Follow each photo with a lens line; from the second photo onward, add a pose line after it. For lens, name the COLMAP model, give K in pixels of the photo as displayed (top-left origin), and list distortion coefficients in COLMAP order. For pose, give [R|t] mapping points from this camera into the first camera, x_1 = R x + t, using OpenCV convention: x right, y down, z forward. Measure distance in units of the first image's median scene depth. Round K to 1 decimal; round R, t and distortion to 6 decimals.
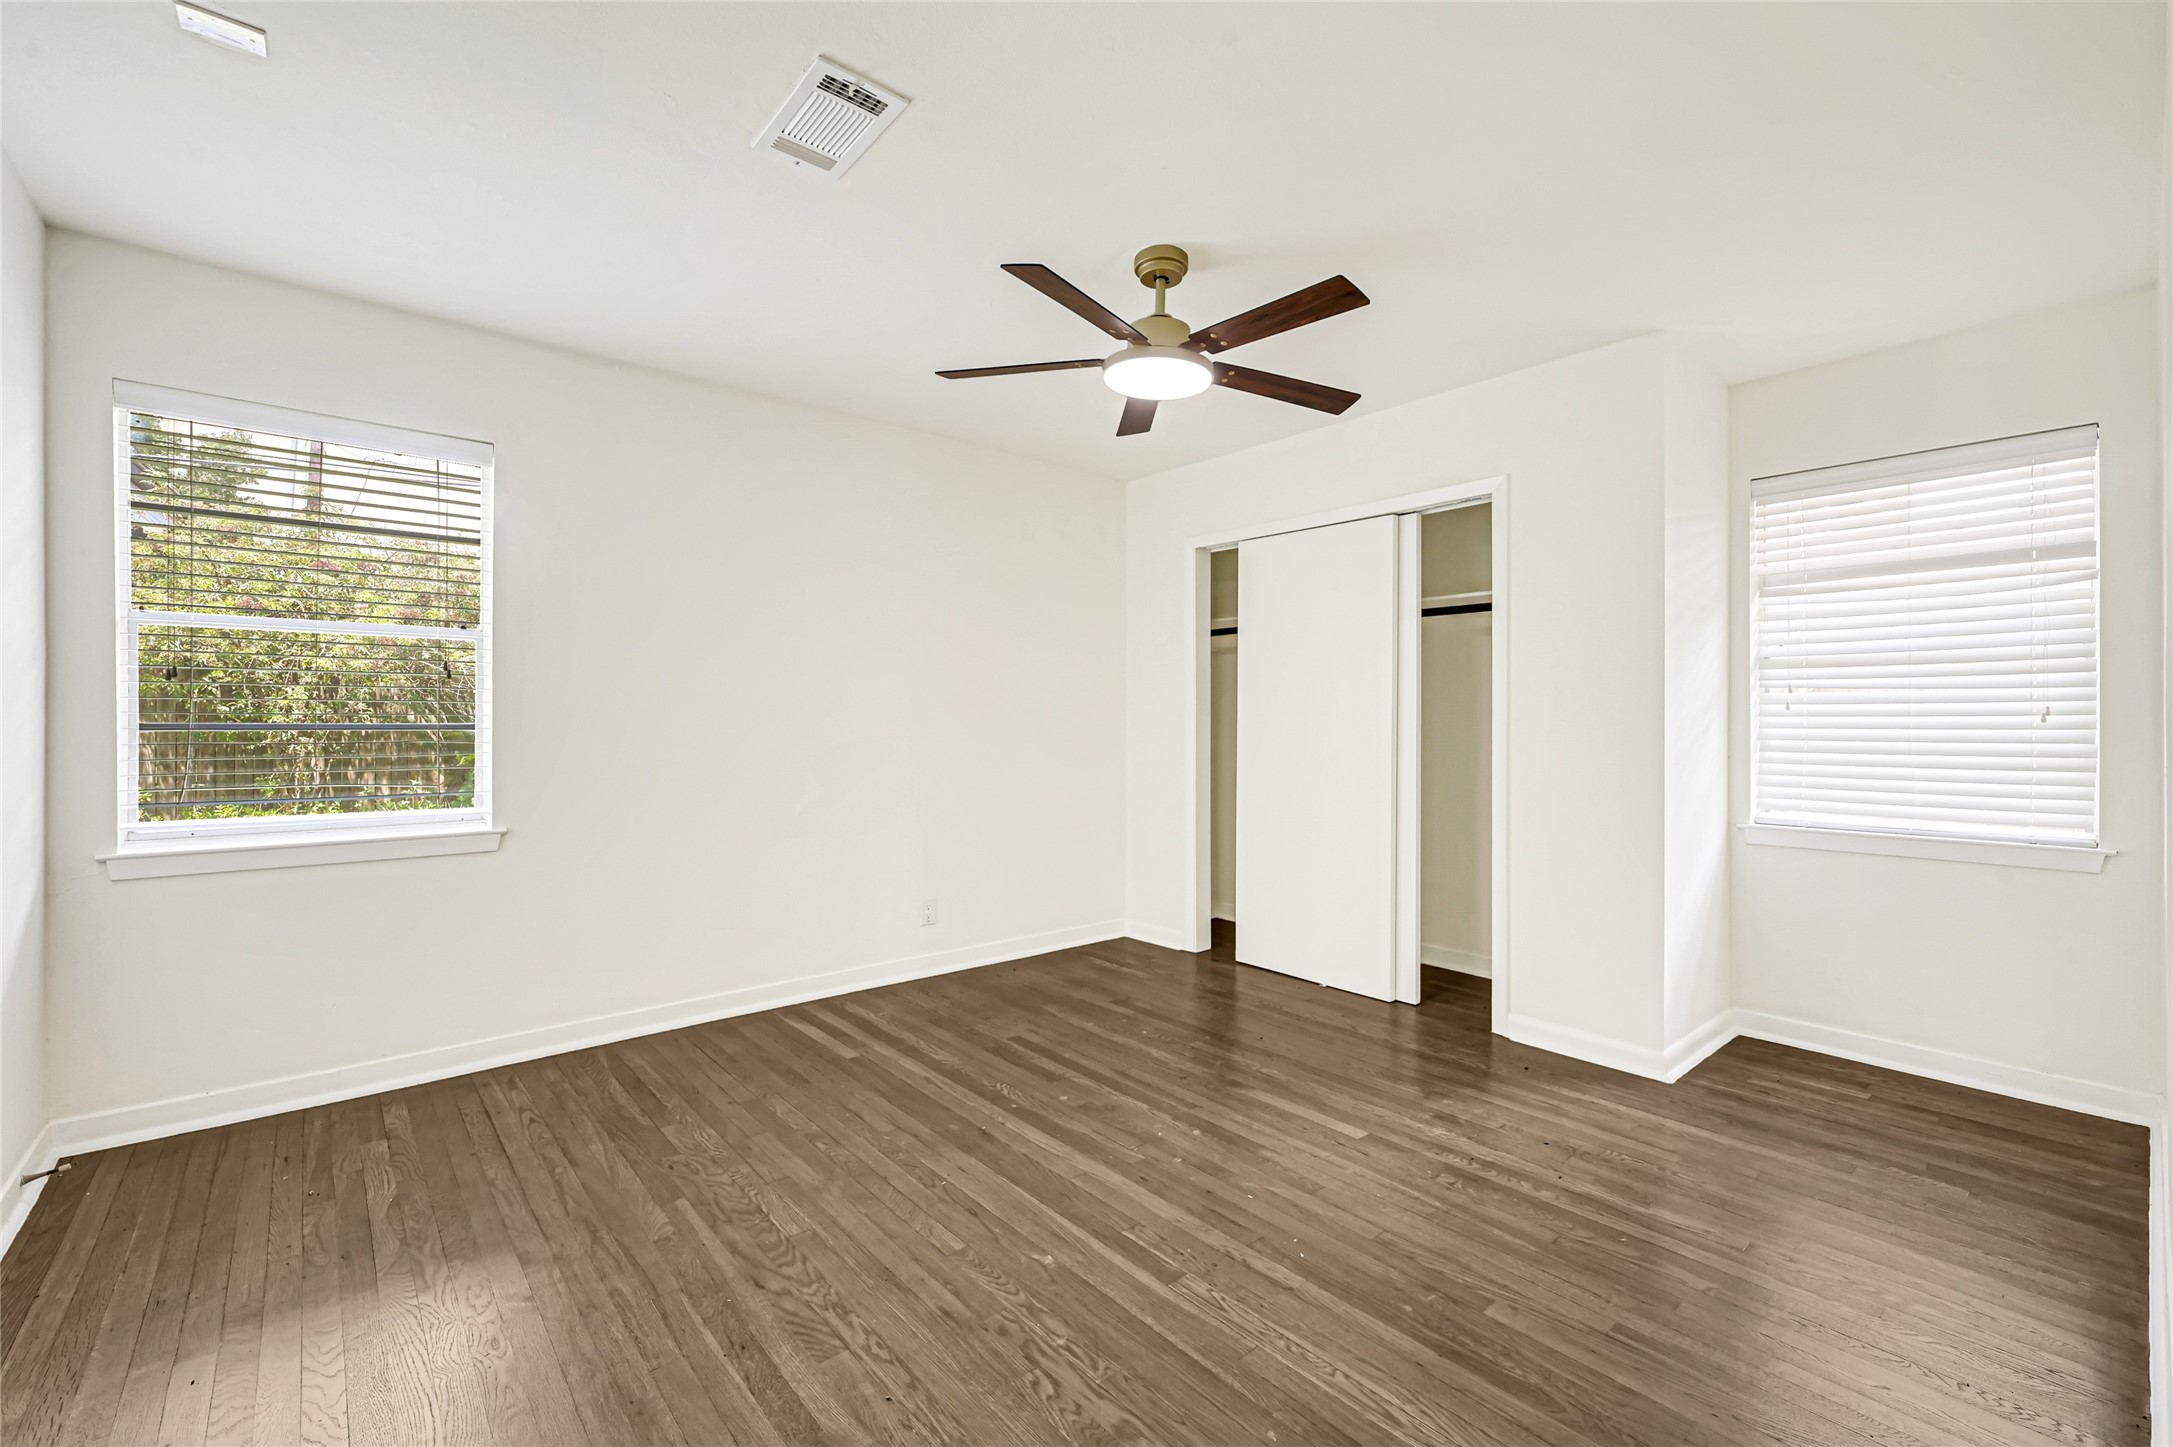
lens RADIAL K [[922.7, 0, 1084.0], [0, 922.7, 729.5], [0, 0, 1]] dist [-0.003298, -0.000496]
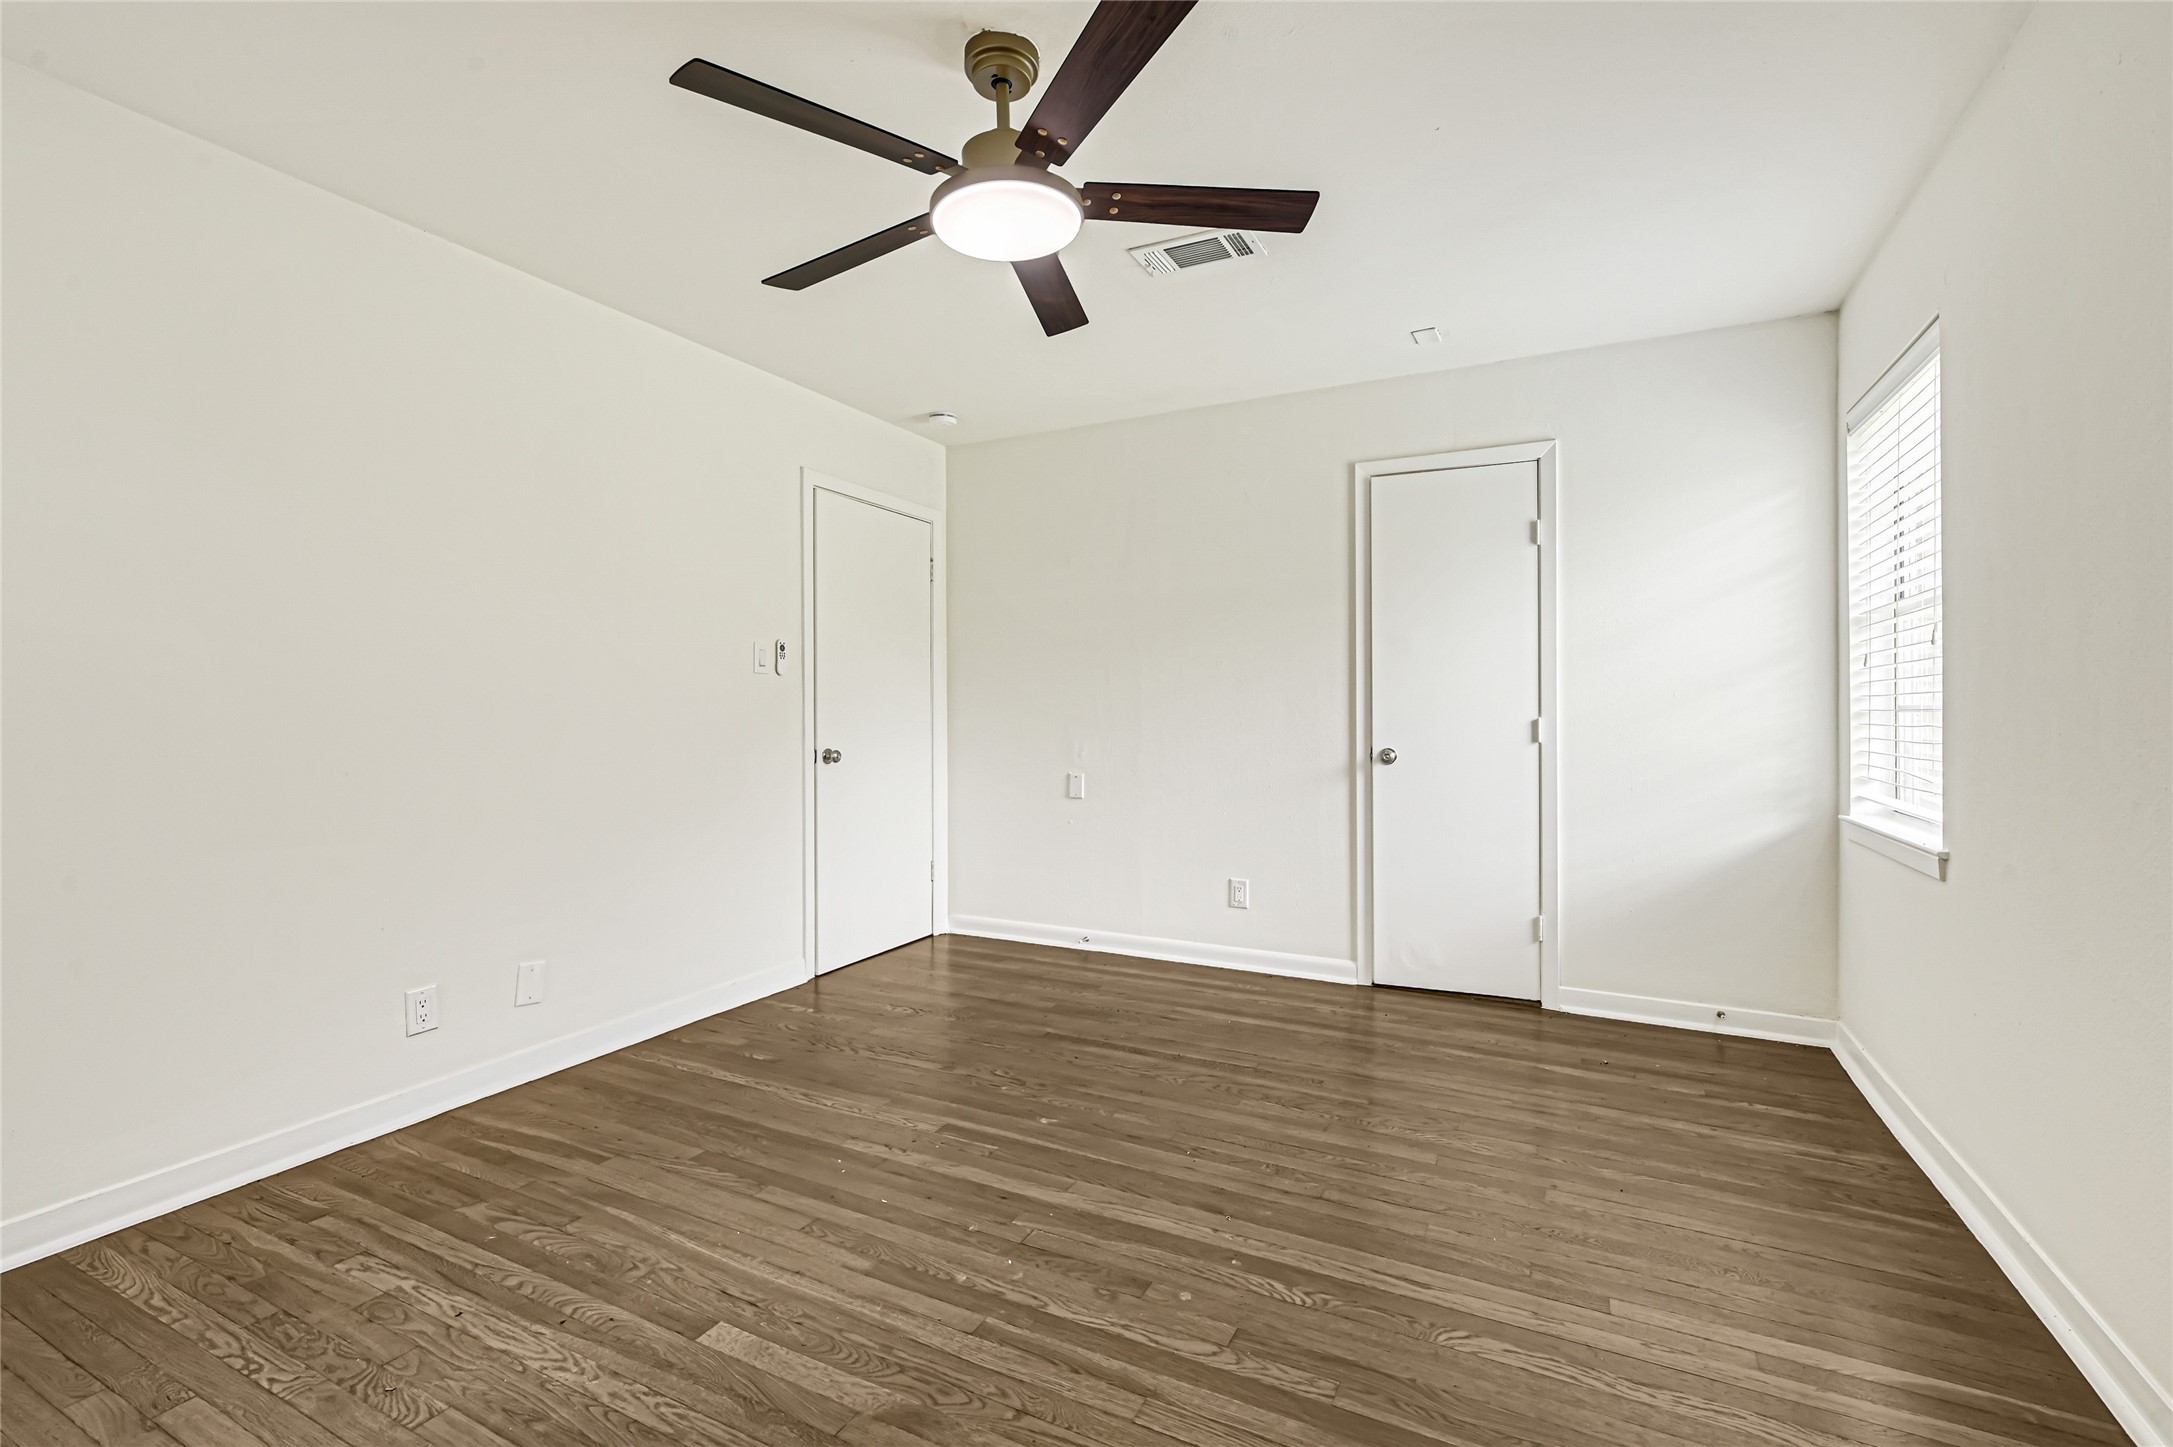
lens RADIAL K [[922.7, 0, 1082.9], [0, 922.7, 721.5], [0, 0, 1]] dist [-0.003298, -0.000496]
pose [[-0.925197, 0.002154, -0.379481, 0.324451], [-0.005687, 0.999793, 0.019539, -0.002809], [0.379445, 0.020236, -0.924993, 1.801202]]
